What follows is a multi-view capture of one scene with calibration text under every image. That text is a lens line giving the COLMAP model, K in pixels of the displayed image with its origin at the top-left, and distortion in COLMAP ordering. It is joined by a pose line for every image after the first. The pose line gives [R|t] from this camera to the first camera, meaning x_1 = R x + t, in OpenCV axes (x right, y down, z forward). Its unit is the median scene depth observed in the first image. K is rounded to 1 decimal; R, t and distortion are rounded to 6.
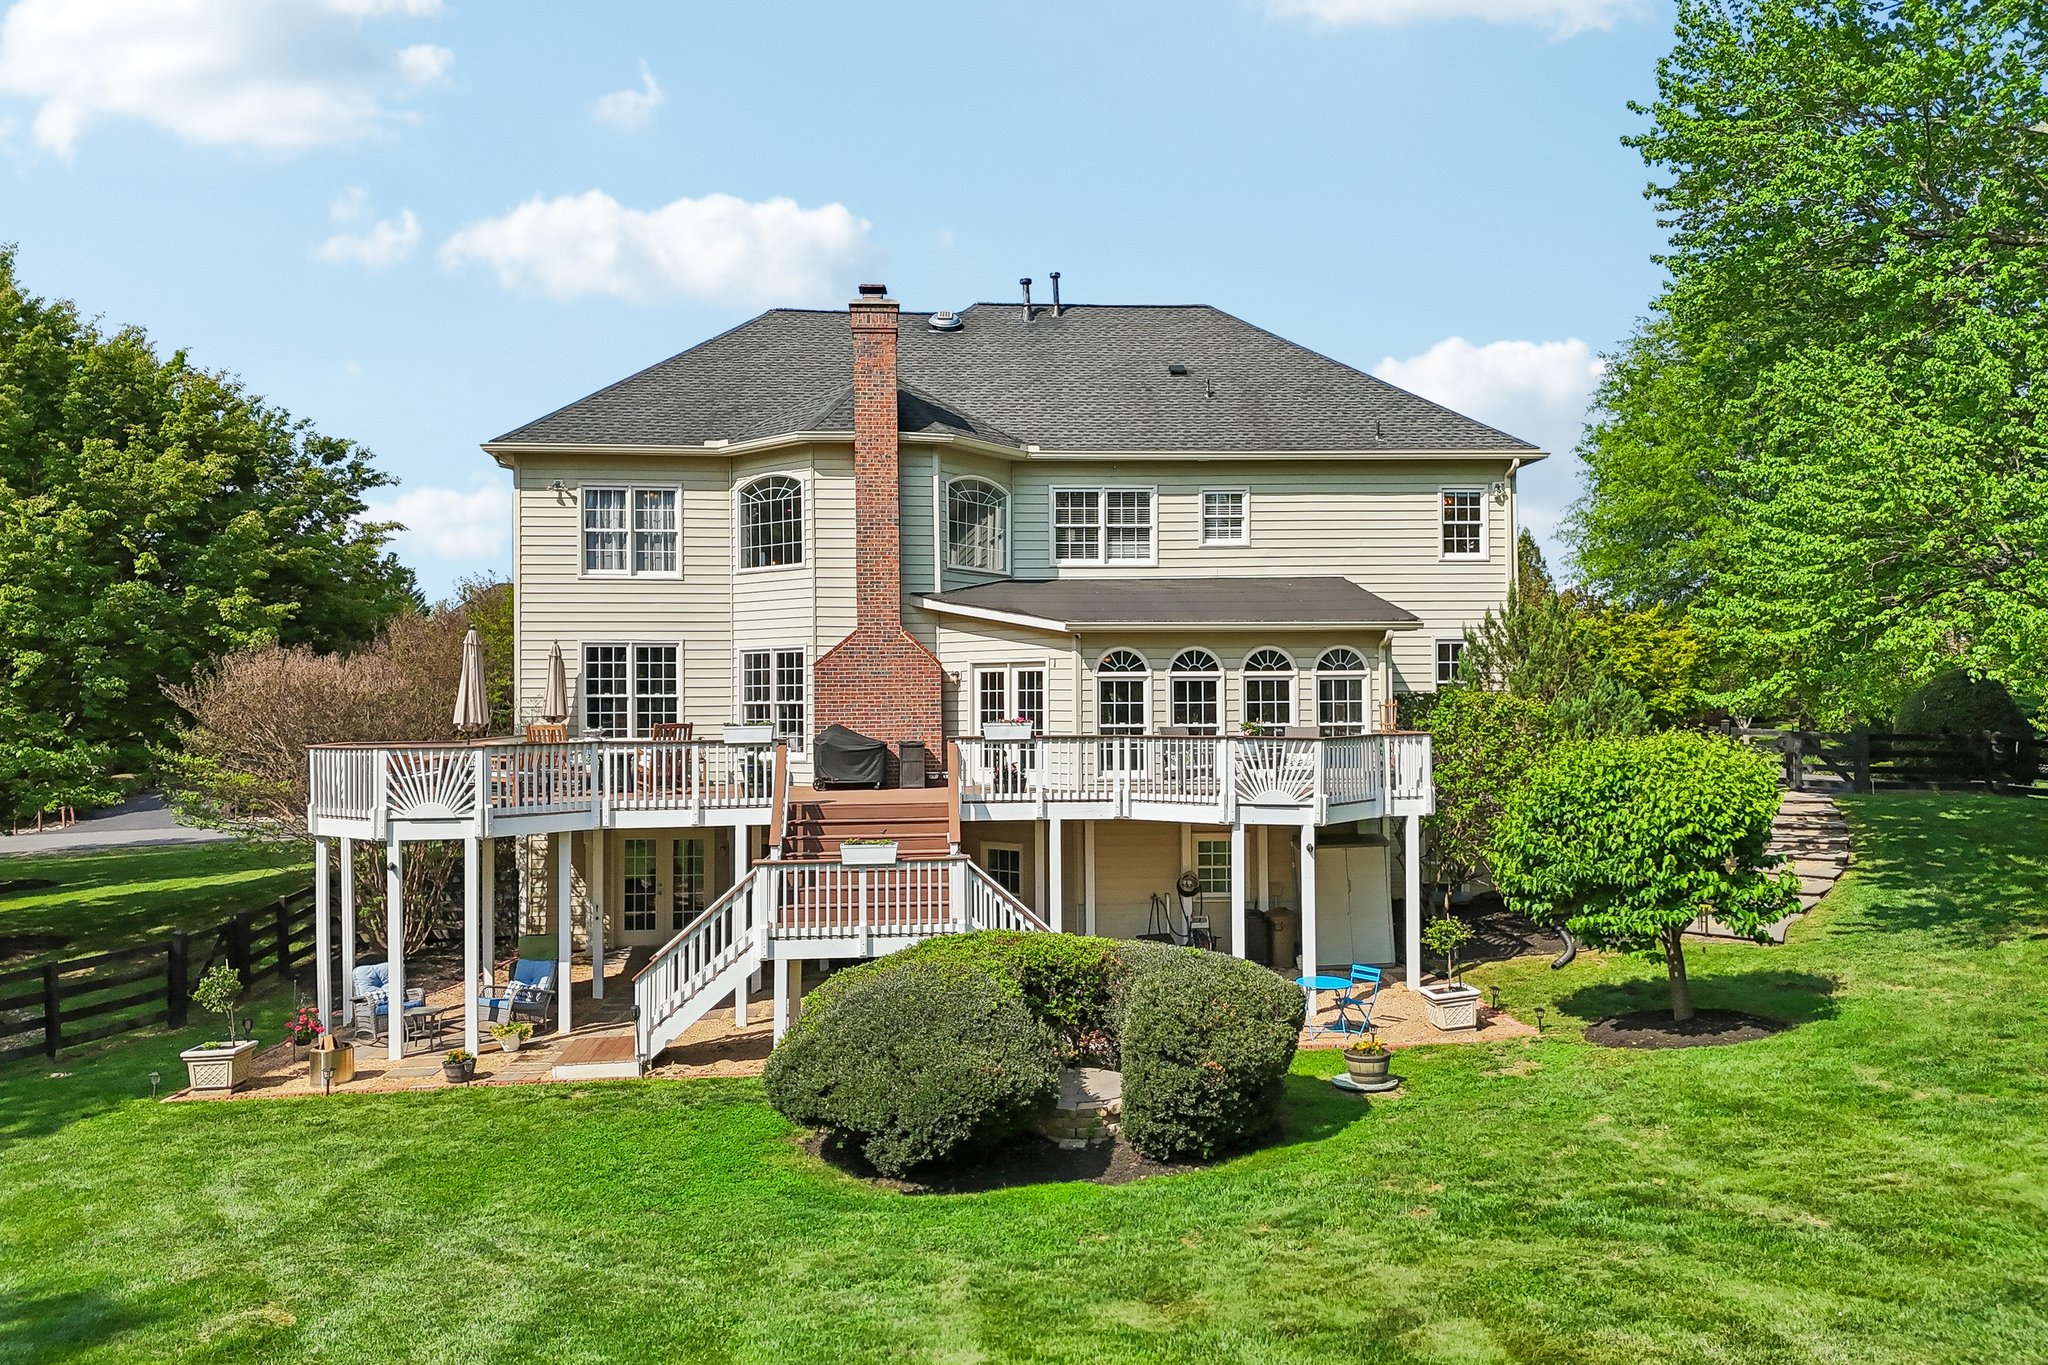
lens RADIAL K [[1509.7, 0, 1023.2], [0, 1509.7, 710.0], [0, 0, 1]] dist [0.087870, -0.101062]
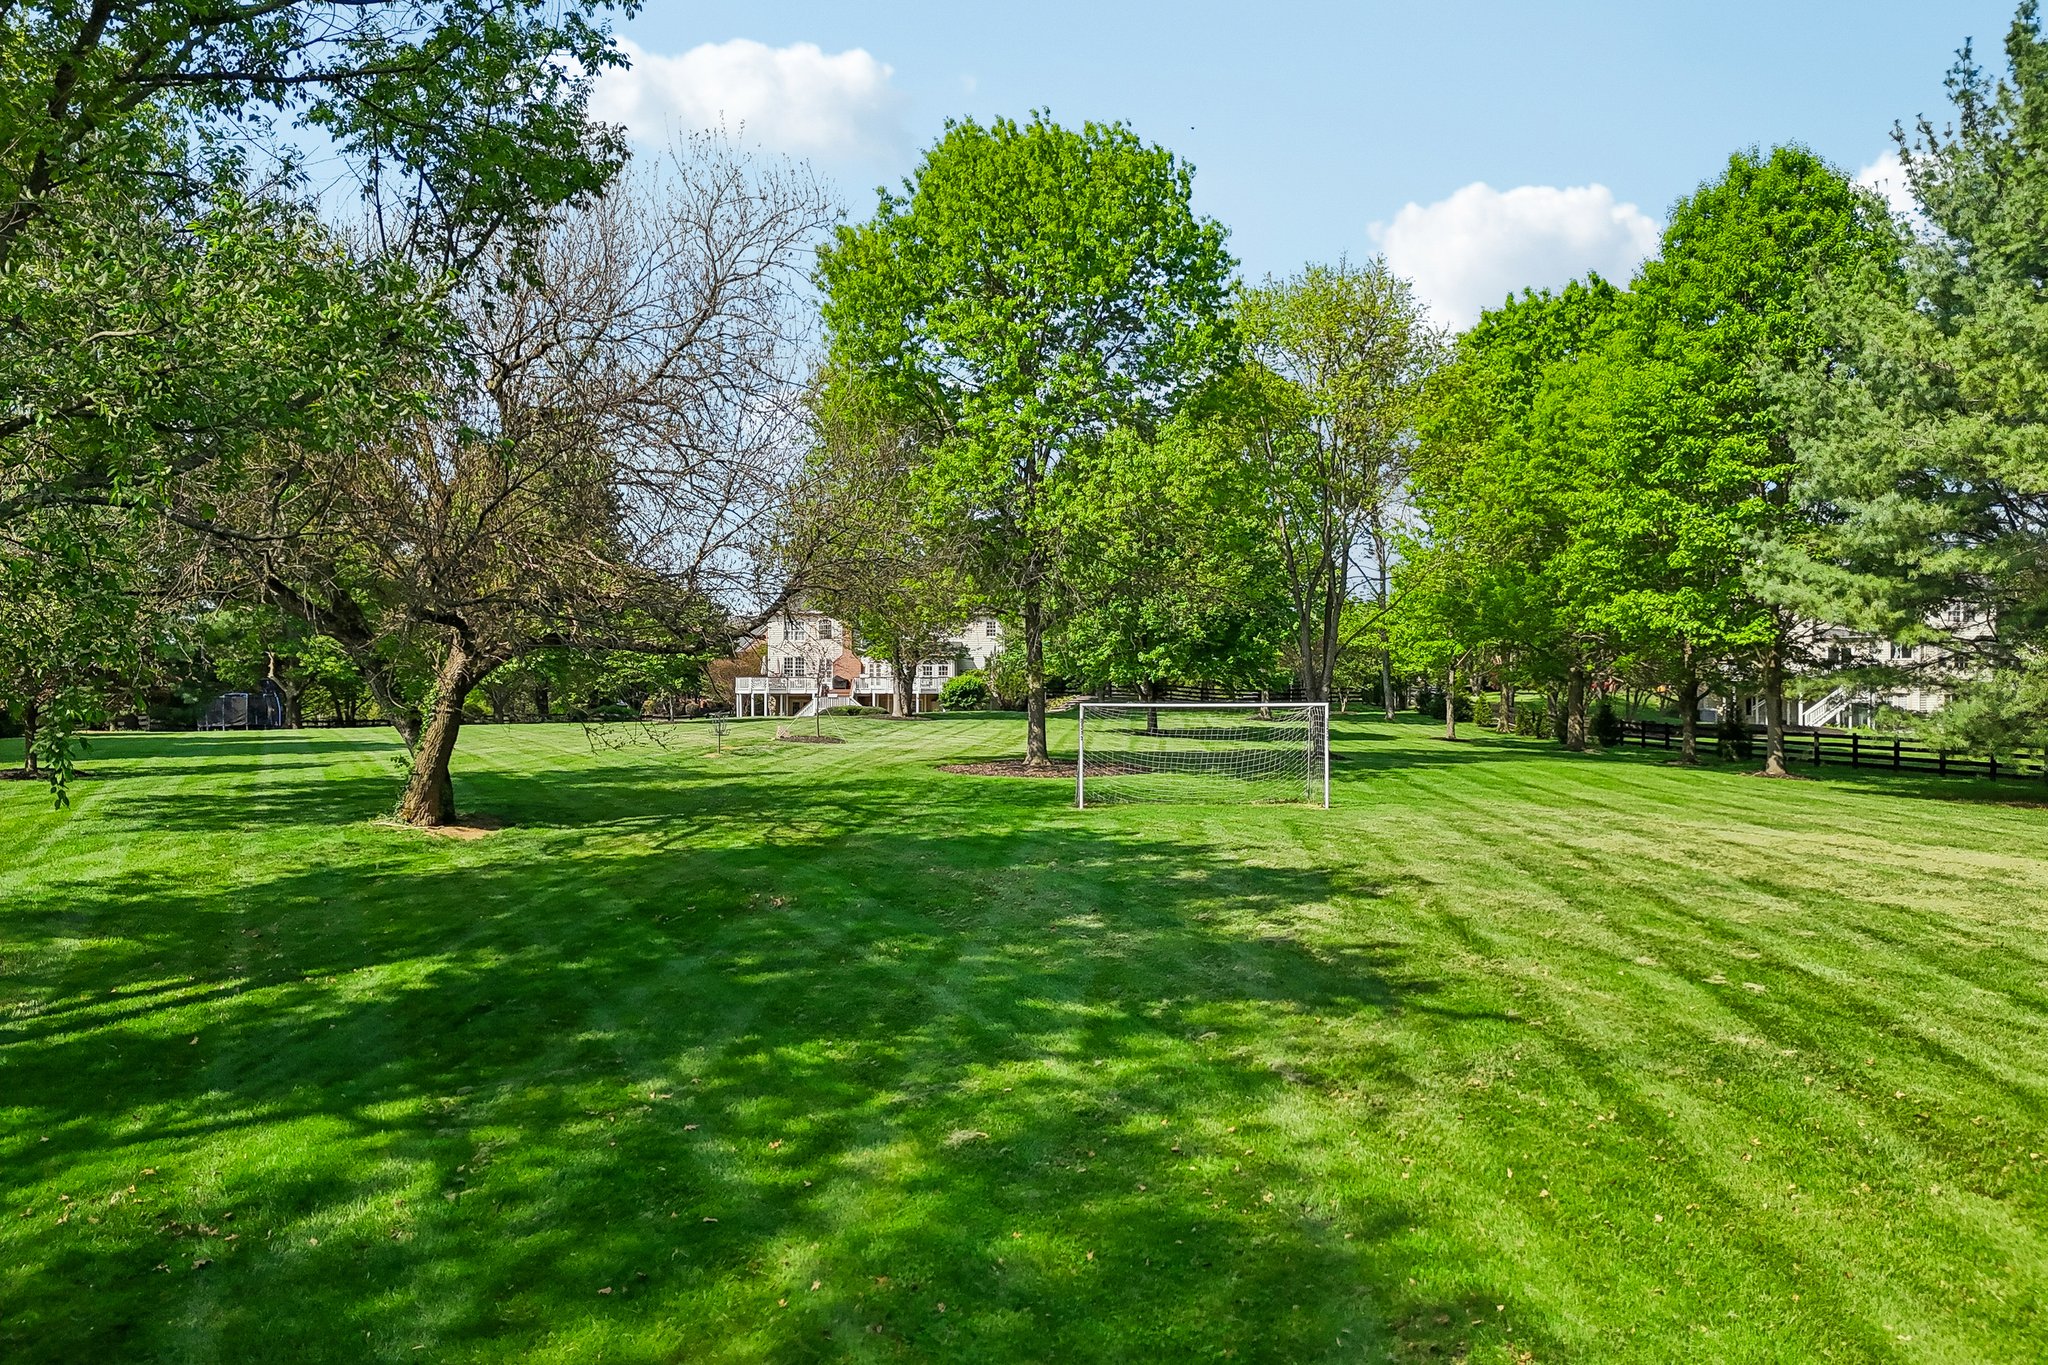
lens RADIAL K [[1539.2, 0, 1024.0], [0, 1539.2, 682.5], [0, 0, 1]] dist [0.058742, -0.001693]
pose [[0.993626, 0.006260, -0.112555, 0.939703], [-0.007157, 0.999946, -0.007563, 0.060670], [0.112502, 0.008320, 0.993617, -3.484783]]
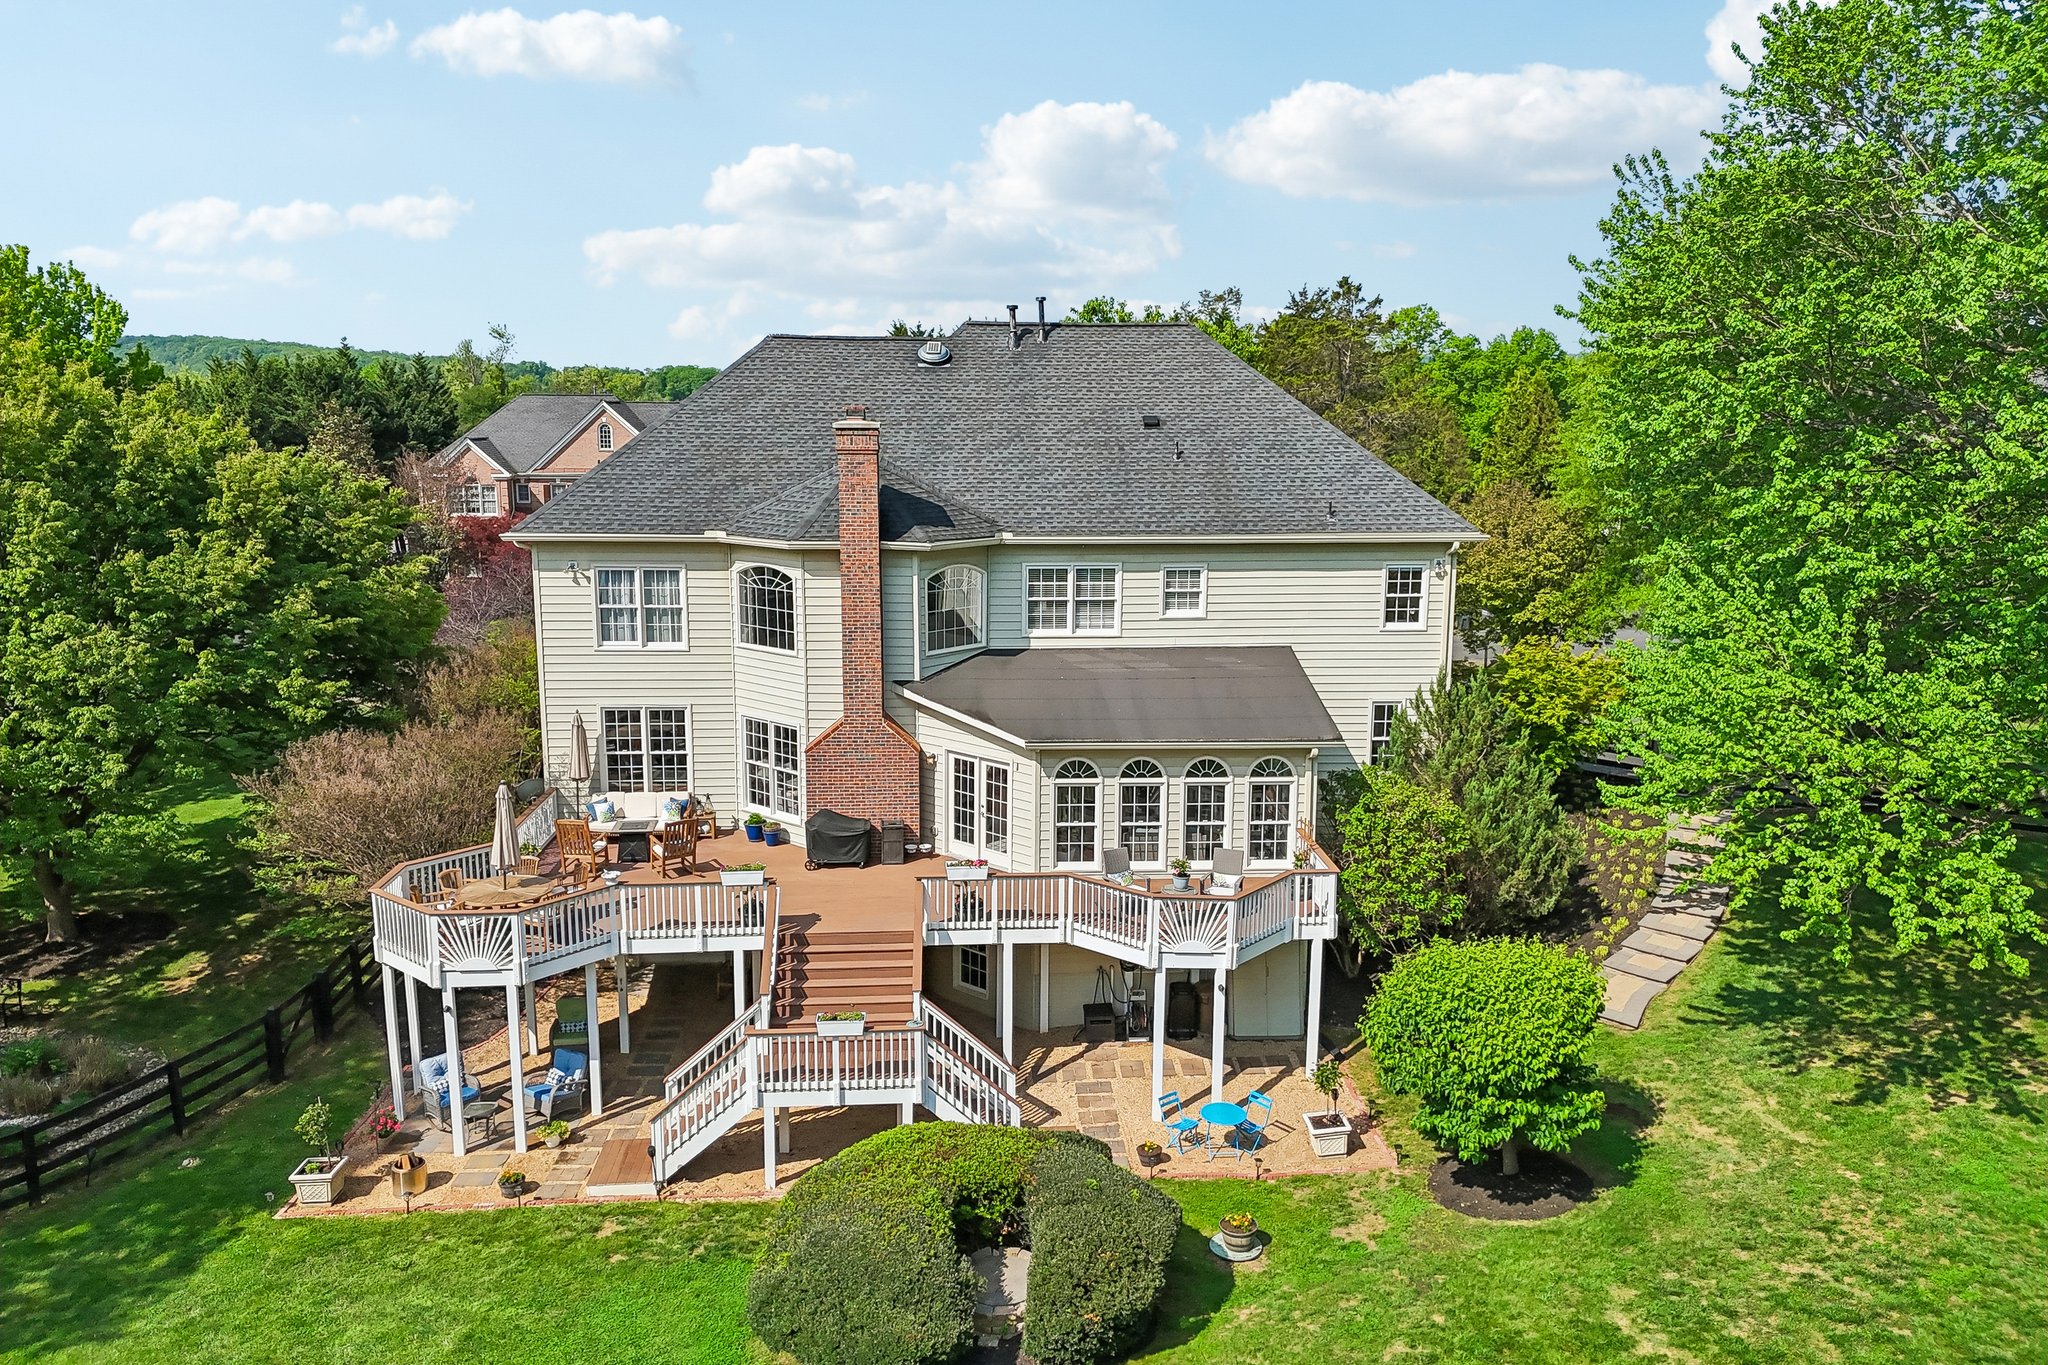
lens RADIAL K [[1501.3, 0, 1022.1], [0, 1501.3, 710.1], [0, 0, 1]] dist [0.091383, -0.108471]
pose [[0.999646, 0.016794, -0.020639, 0.044774], [-0.012390, 0.980226, 0.197493, -0.280568], [0.023547, -0.197167, 0.980087, -0.085904]]
